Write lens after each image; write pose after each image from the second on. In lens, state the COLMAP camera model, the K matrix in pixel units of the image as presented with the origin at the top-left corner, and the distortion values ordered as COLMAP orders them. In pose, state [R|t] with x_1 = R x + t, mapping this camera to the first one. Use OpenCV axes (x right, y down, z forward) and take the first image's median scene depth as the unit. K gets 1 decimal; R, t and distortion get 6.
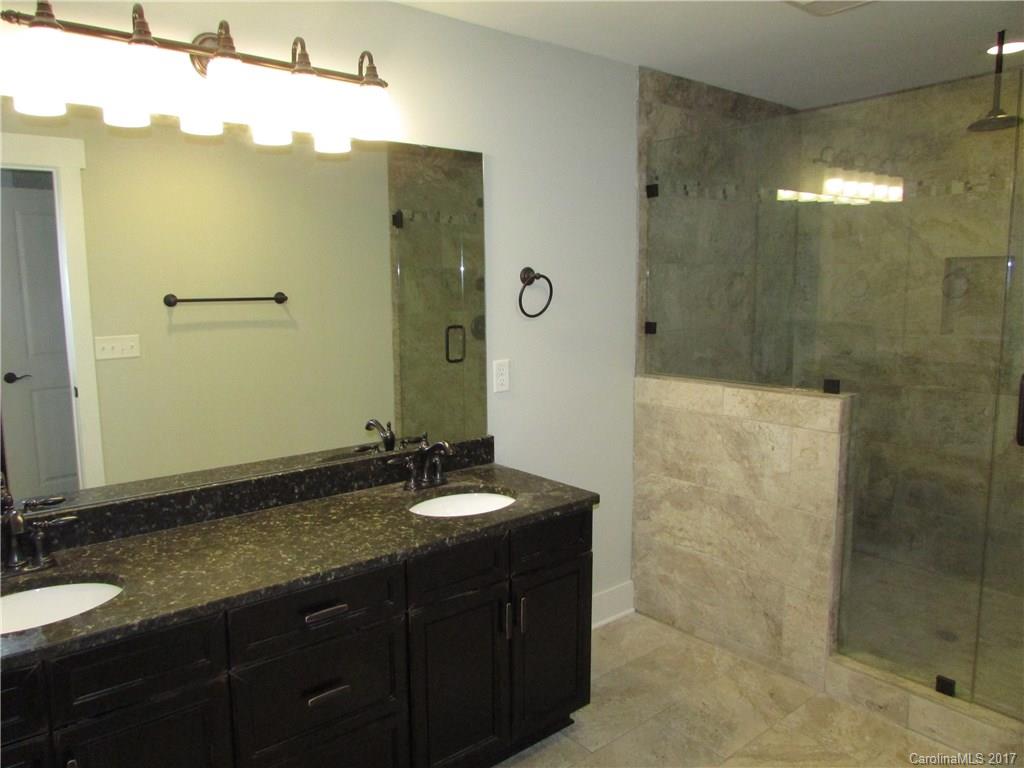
lens RADIAL K [[726.7, 0, 506.4], [0, 726.7, 379.4], [0, 0, 1]] dist [-0.038271, 0.040461]
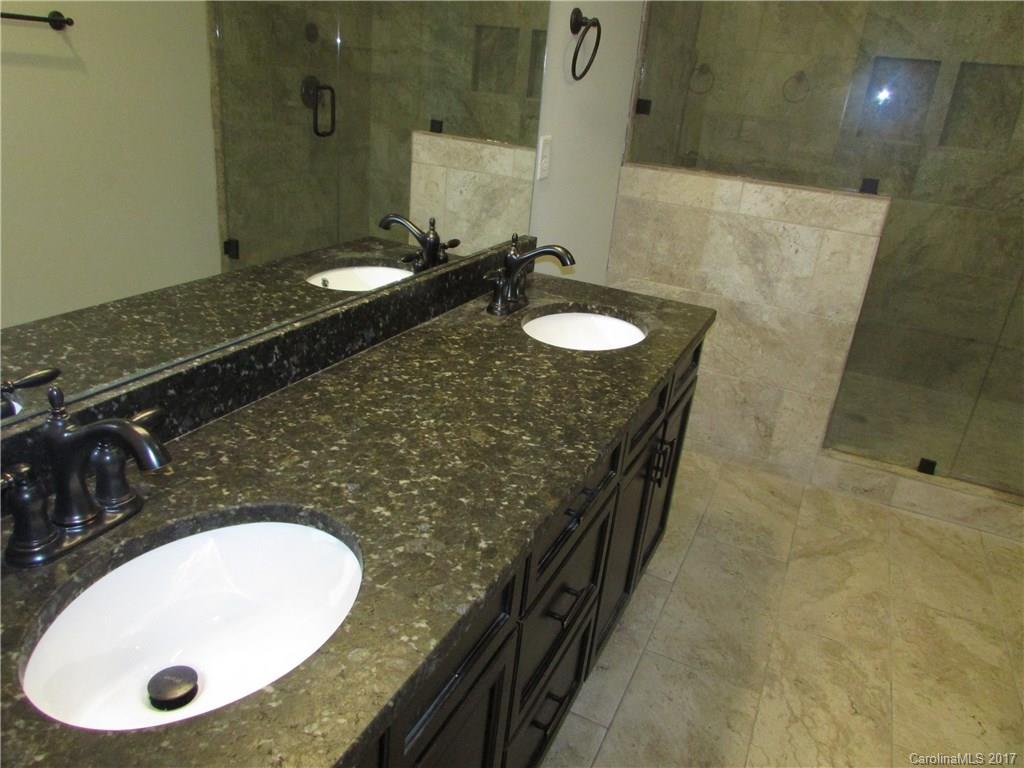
lens RADIAL K [[726.7, 0, 506.4], [0, 726.7, 379.4], [0, 0, 1]] dist [-0.038271, 0.040461]
pose [[0.906475, -0.080997, 0.414418, -0.397465], [-0.038710, 0.961358, 0.272567, 0.013874], [-0.420481, -0.263117, 0.868312, 0.307499]]
